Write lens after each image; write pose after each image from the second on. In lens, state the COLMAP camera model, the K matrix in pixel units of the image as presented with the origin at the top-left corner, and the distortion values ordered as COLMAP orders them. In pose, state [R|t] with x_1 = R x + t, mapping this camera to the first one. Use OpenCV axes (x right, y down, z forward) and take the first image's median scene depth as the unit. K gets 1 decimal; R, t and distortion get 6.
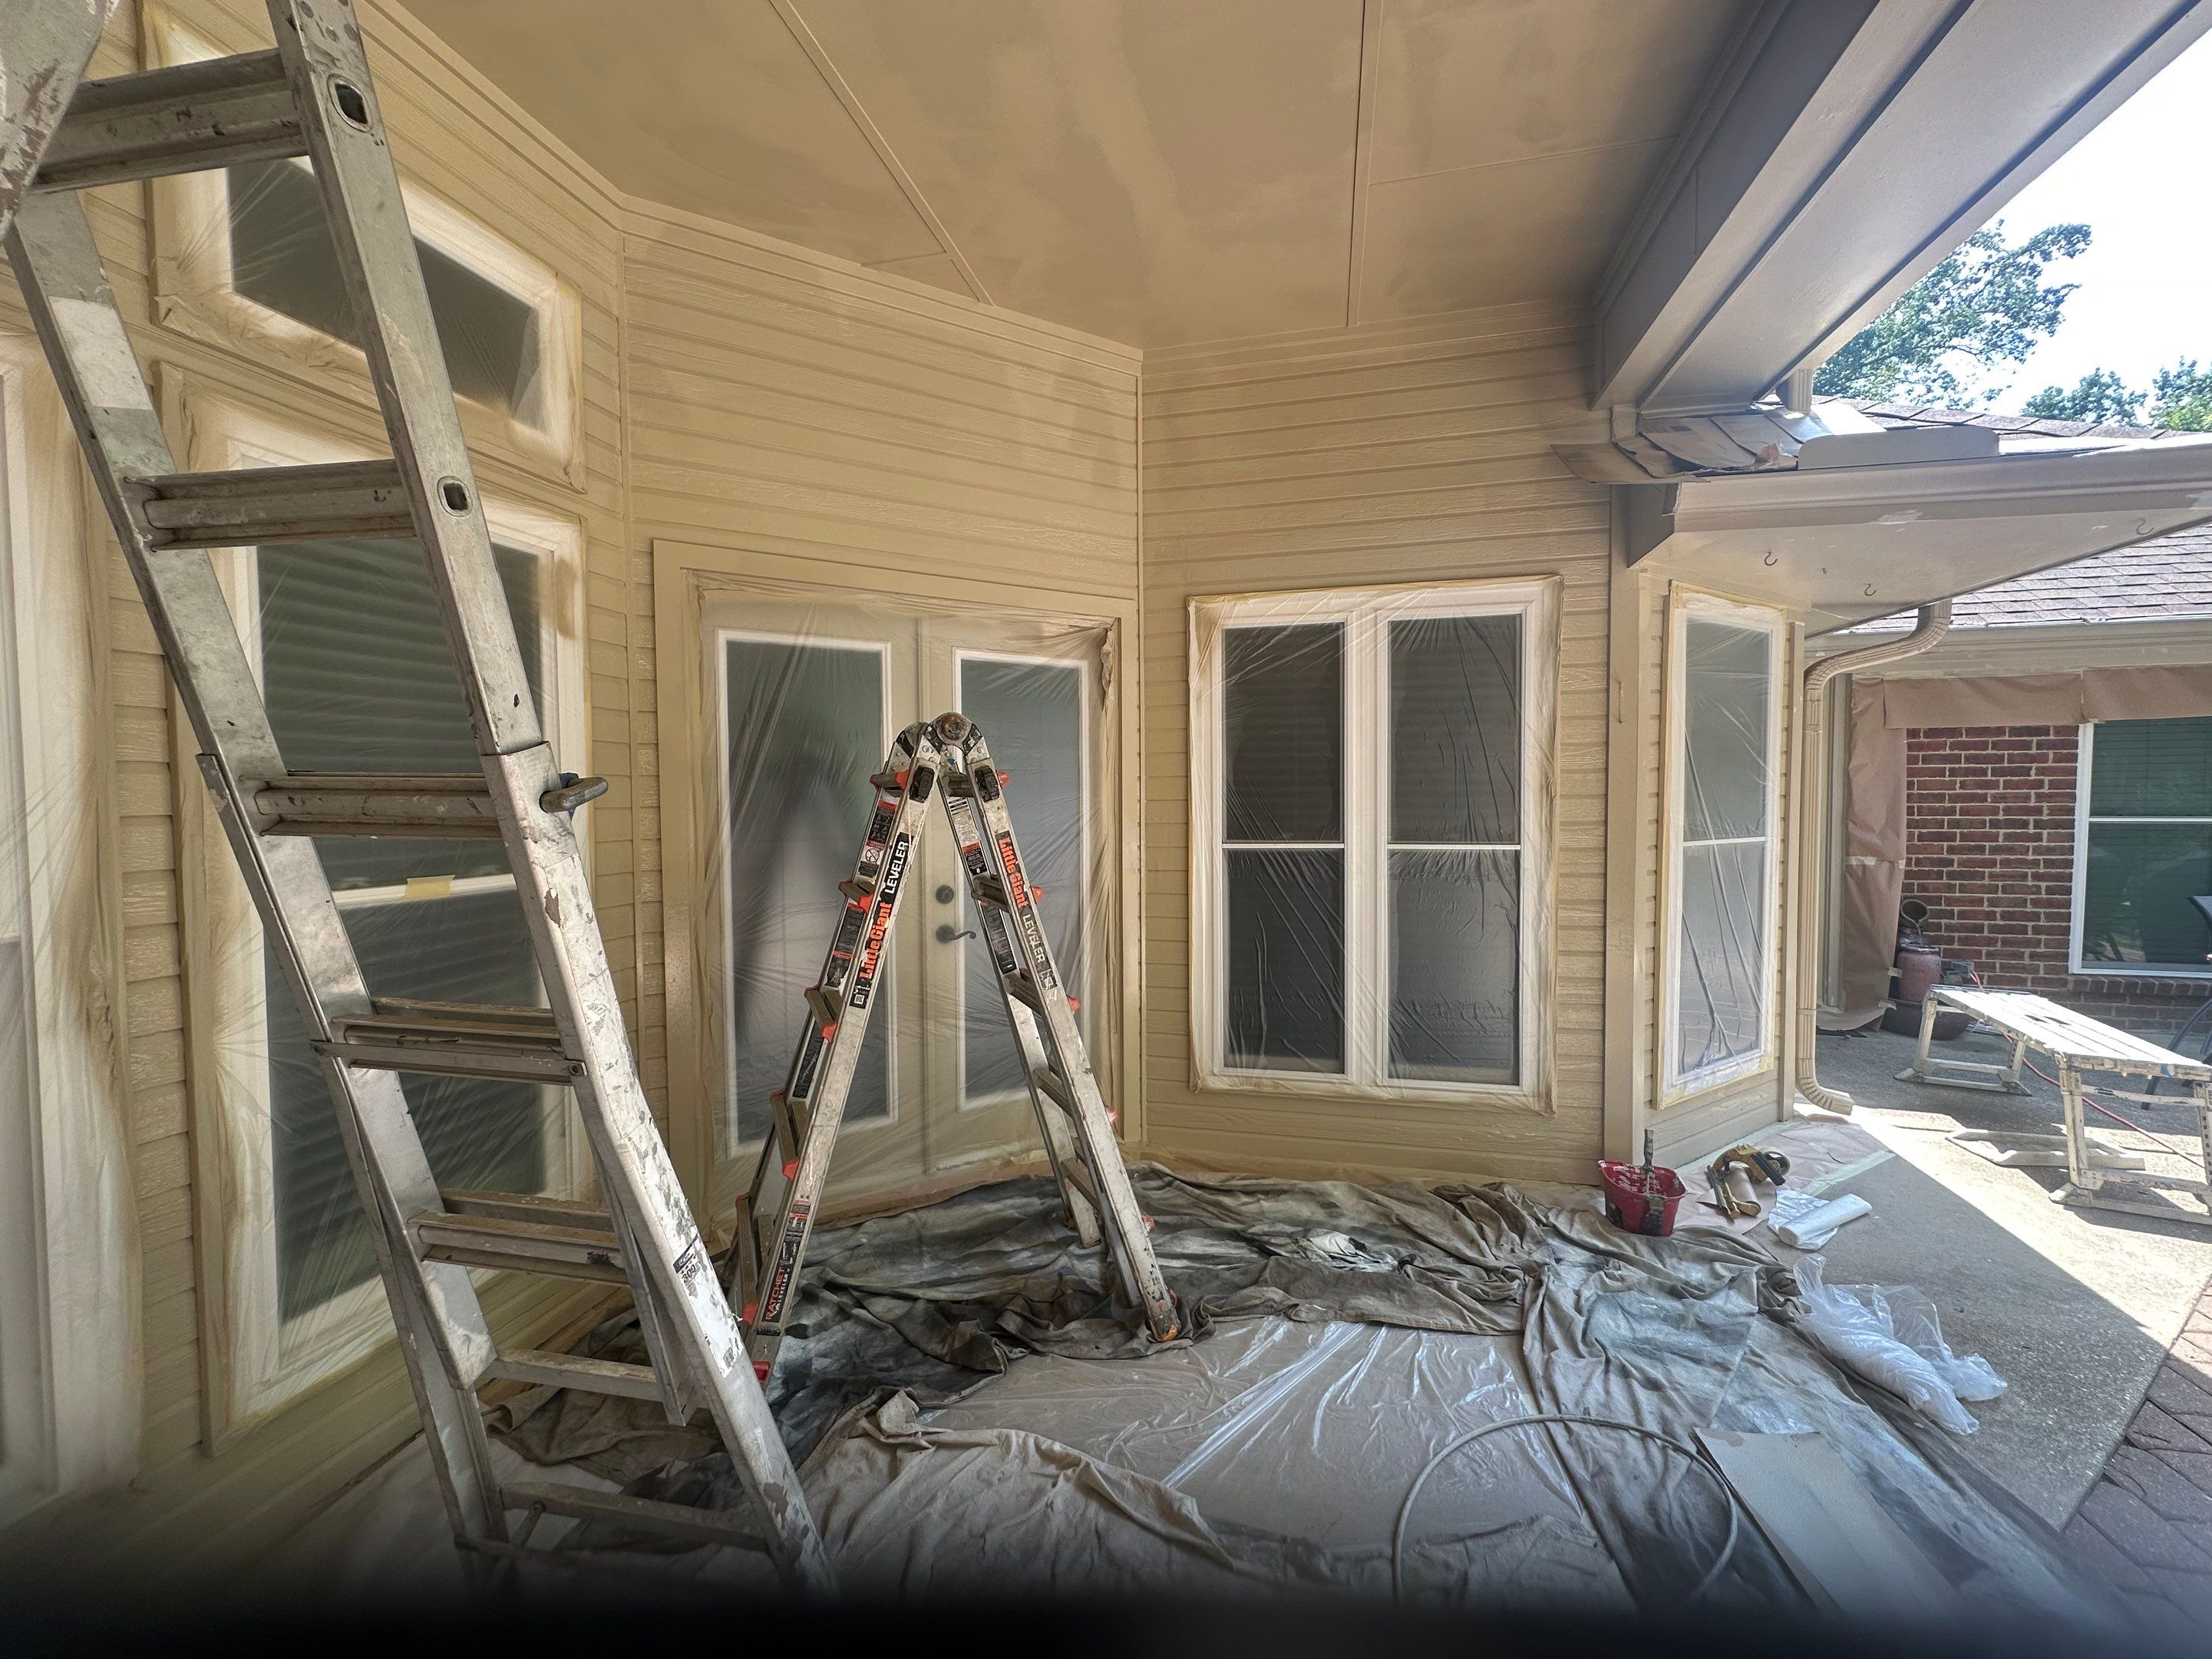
lens RADIAL K [[880.9, 0, 1099.5], [0, 880.9, 828.0], [0, 0, 1]] dist [-0.000966, -0.000098]
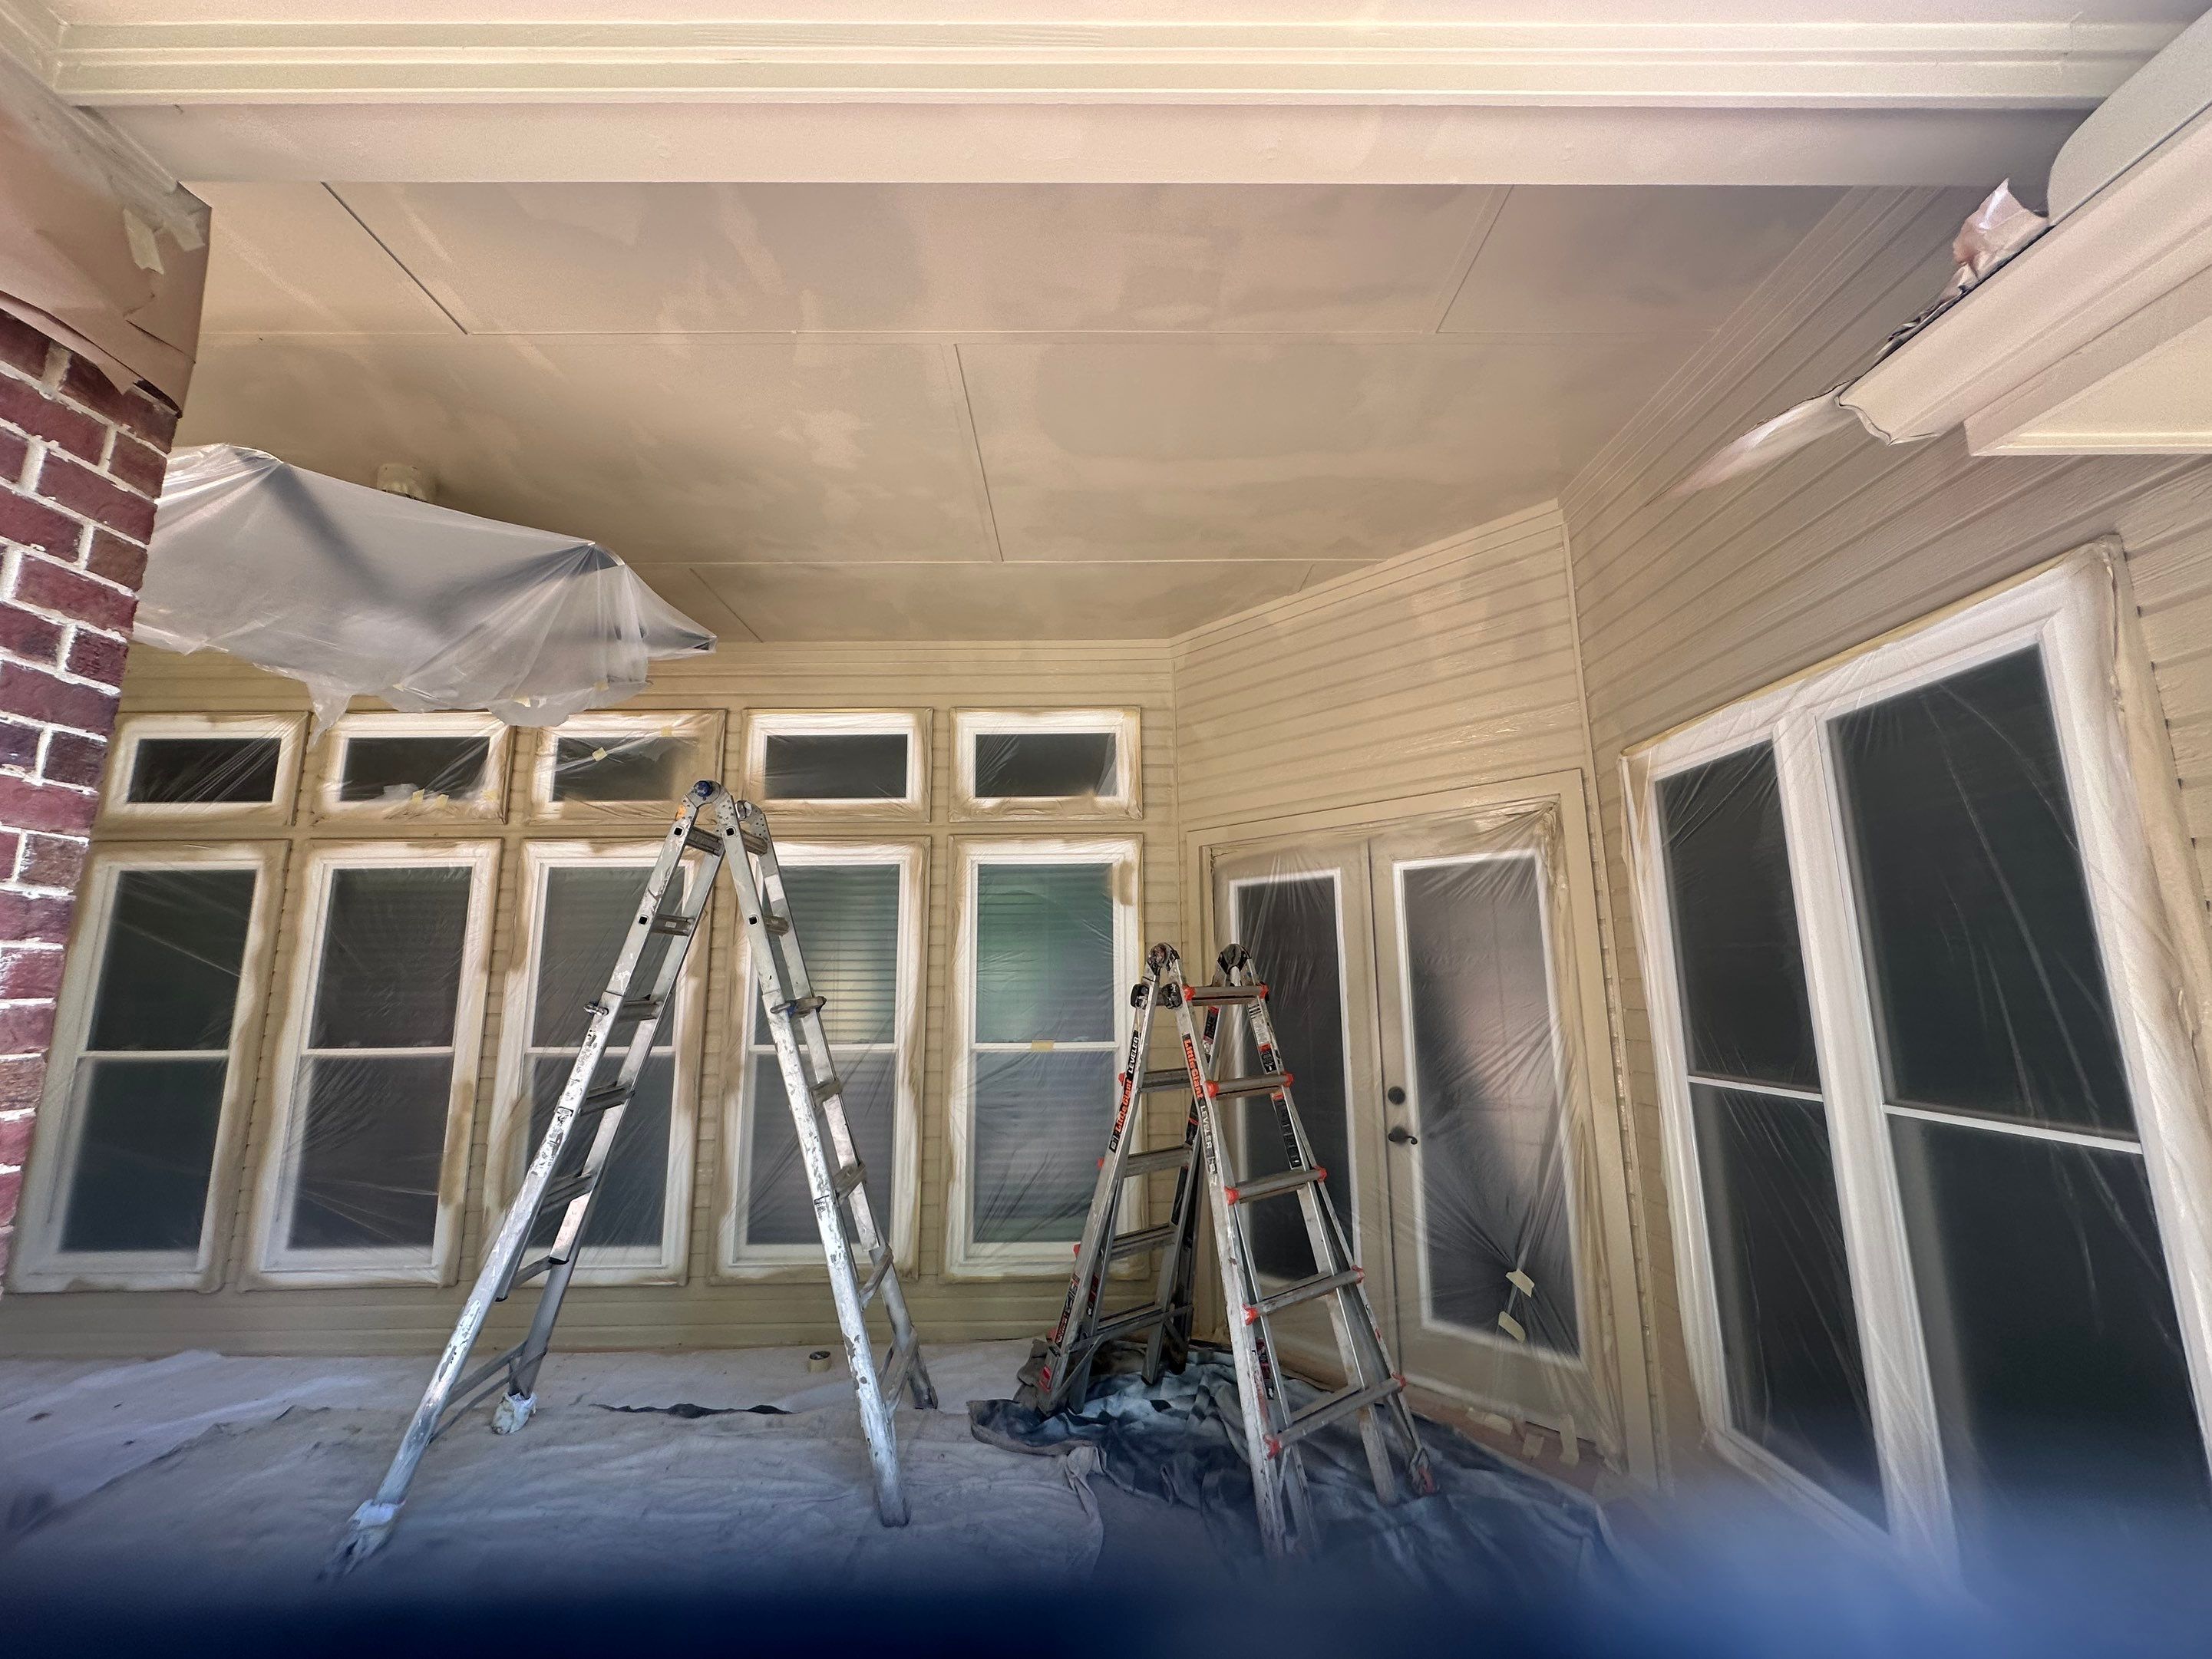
lens RADIAL K [[880.9, 0, 1099.5], [0, 880.9, 828.0], [0, 0, 1]] dist [-0.000966, -0.000098]
pose [[0.247863, -0.165746, -0.954511, 0.777276], [-0.029894, 0.983479, -0.178539, -0.039735], [0.968334, 0.072787, 0.238813, 0.379443]]
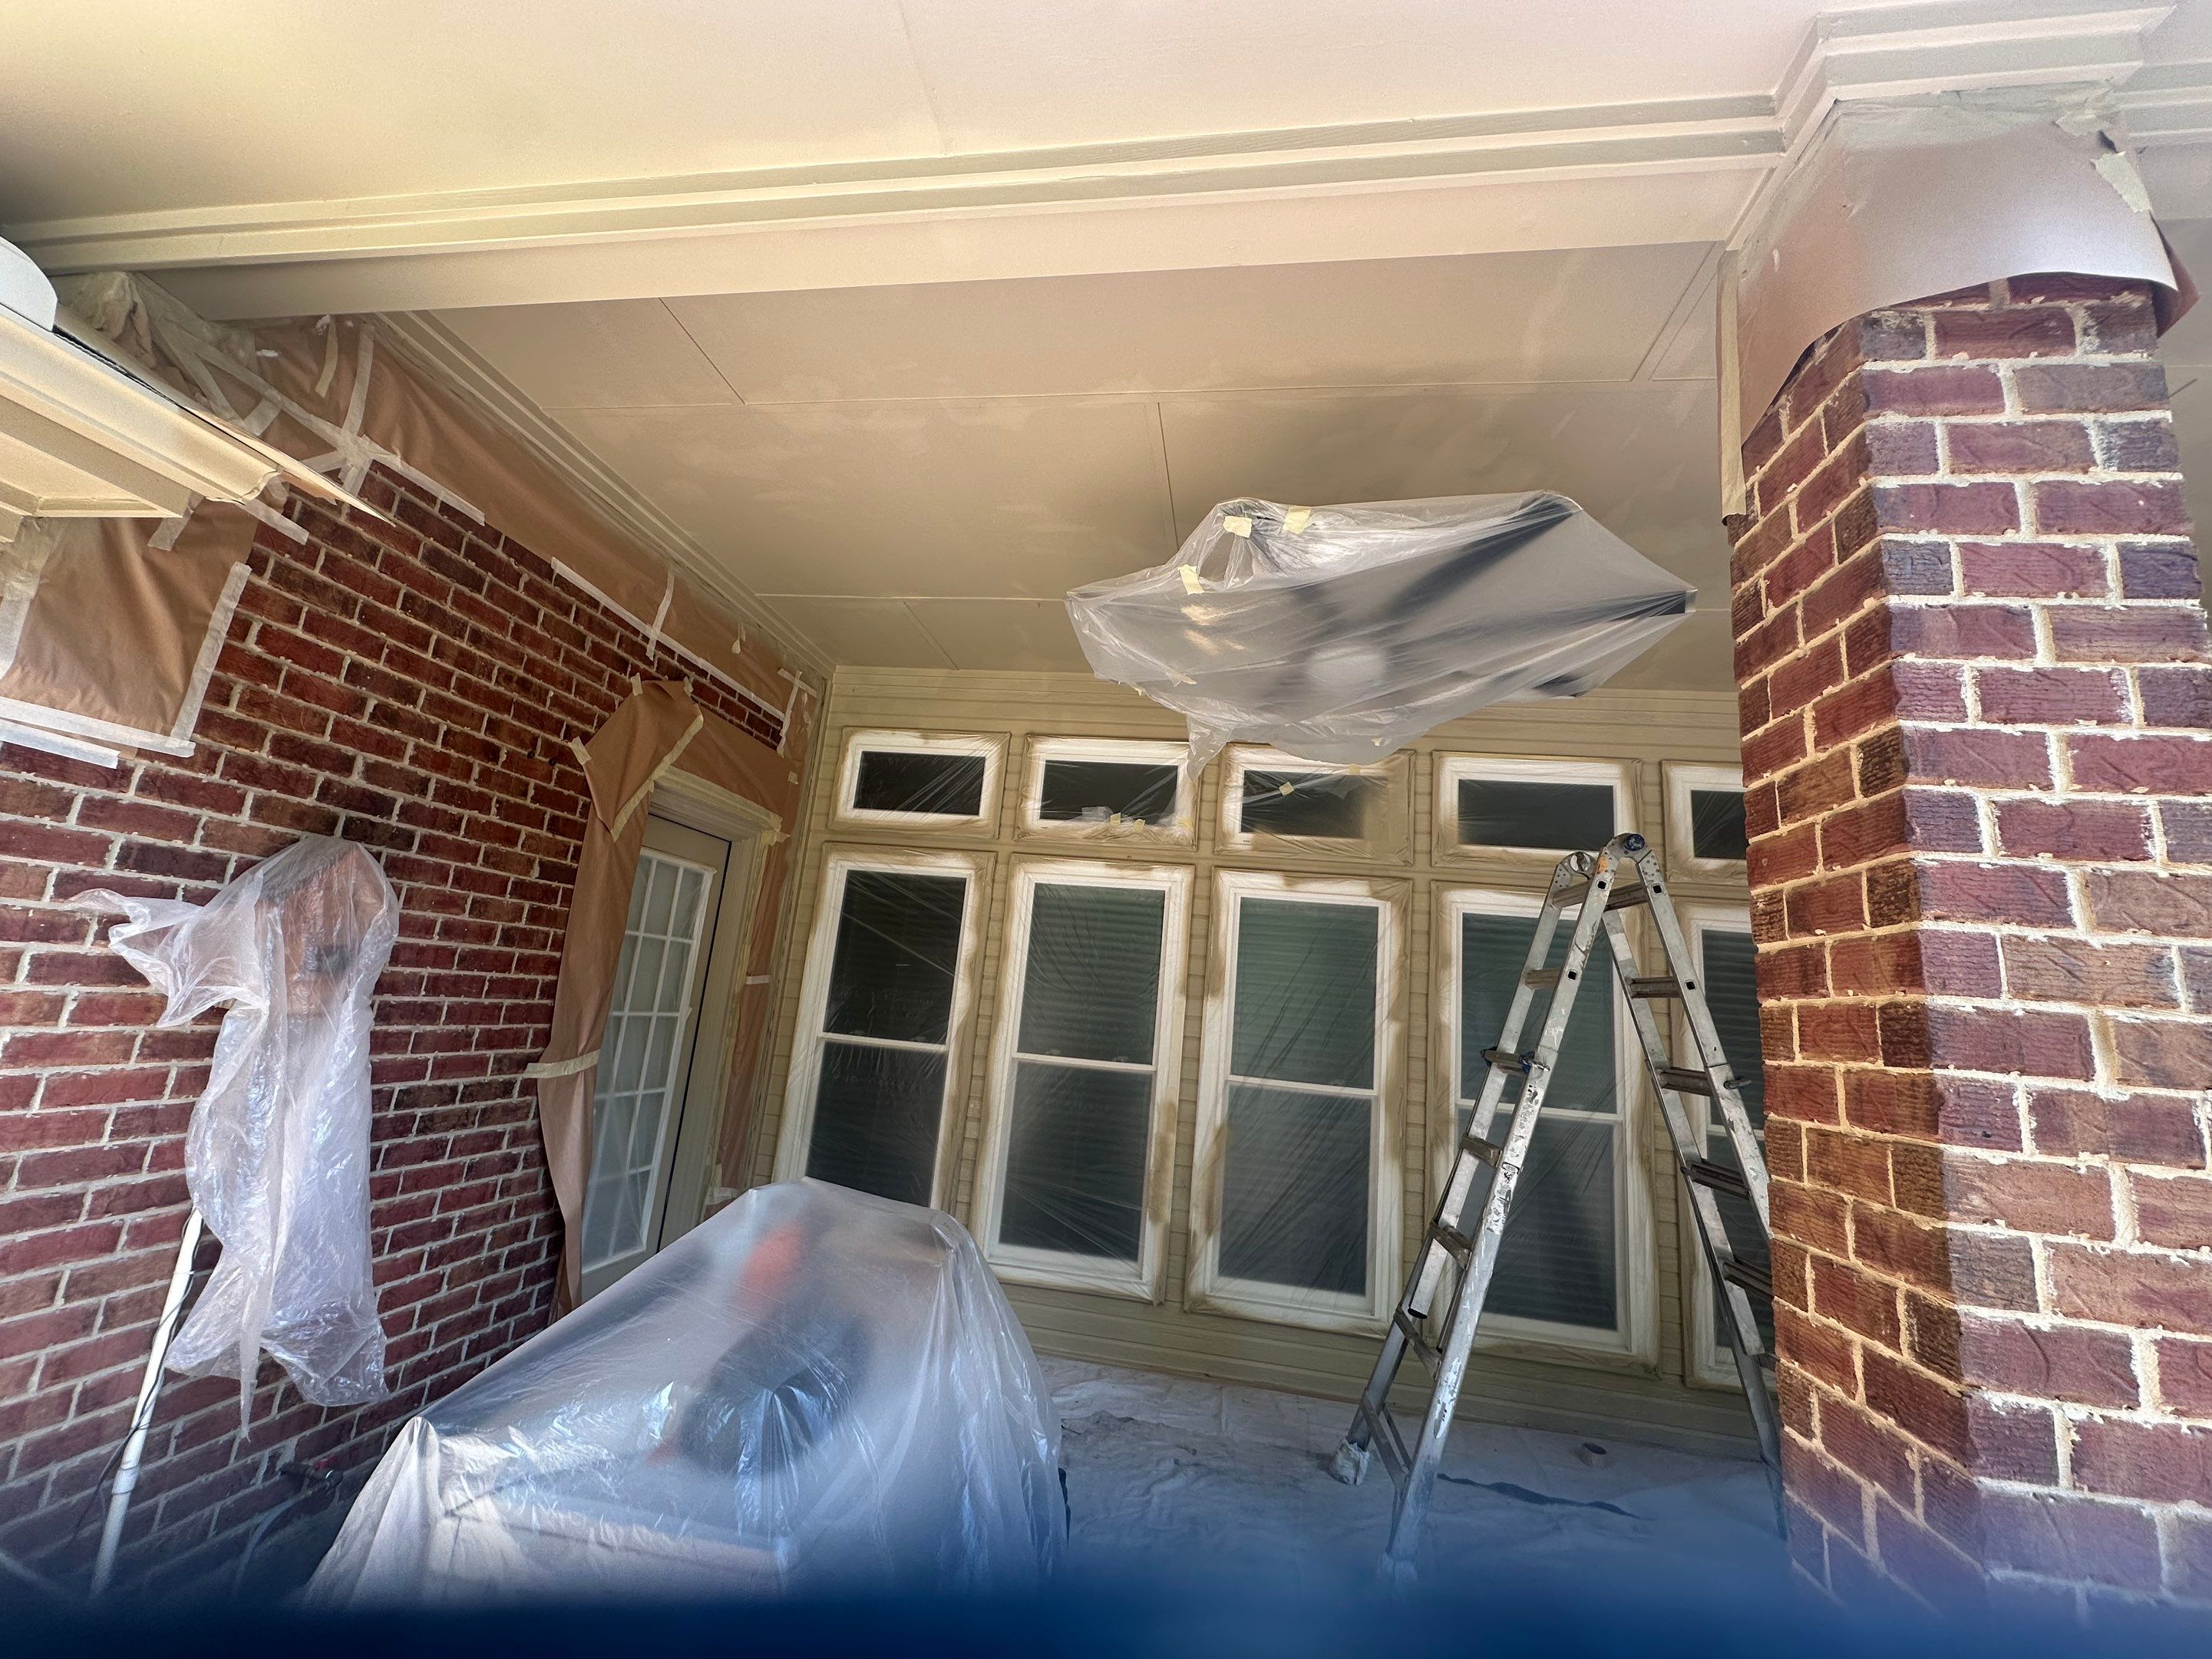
lens RADIAL K [[880.9, 0, 1099.5], [0, 880.9, 828.0], [0, 0, 1]] dist [-0.000966, -0.000098]
pose [[0.087113, -0.189255, -0.978056, 0.622819], [-0.130506, 0.971159, -0.199544, -0.000755], [0.987613, 0.145025, 0.059902, -0.379147]]
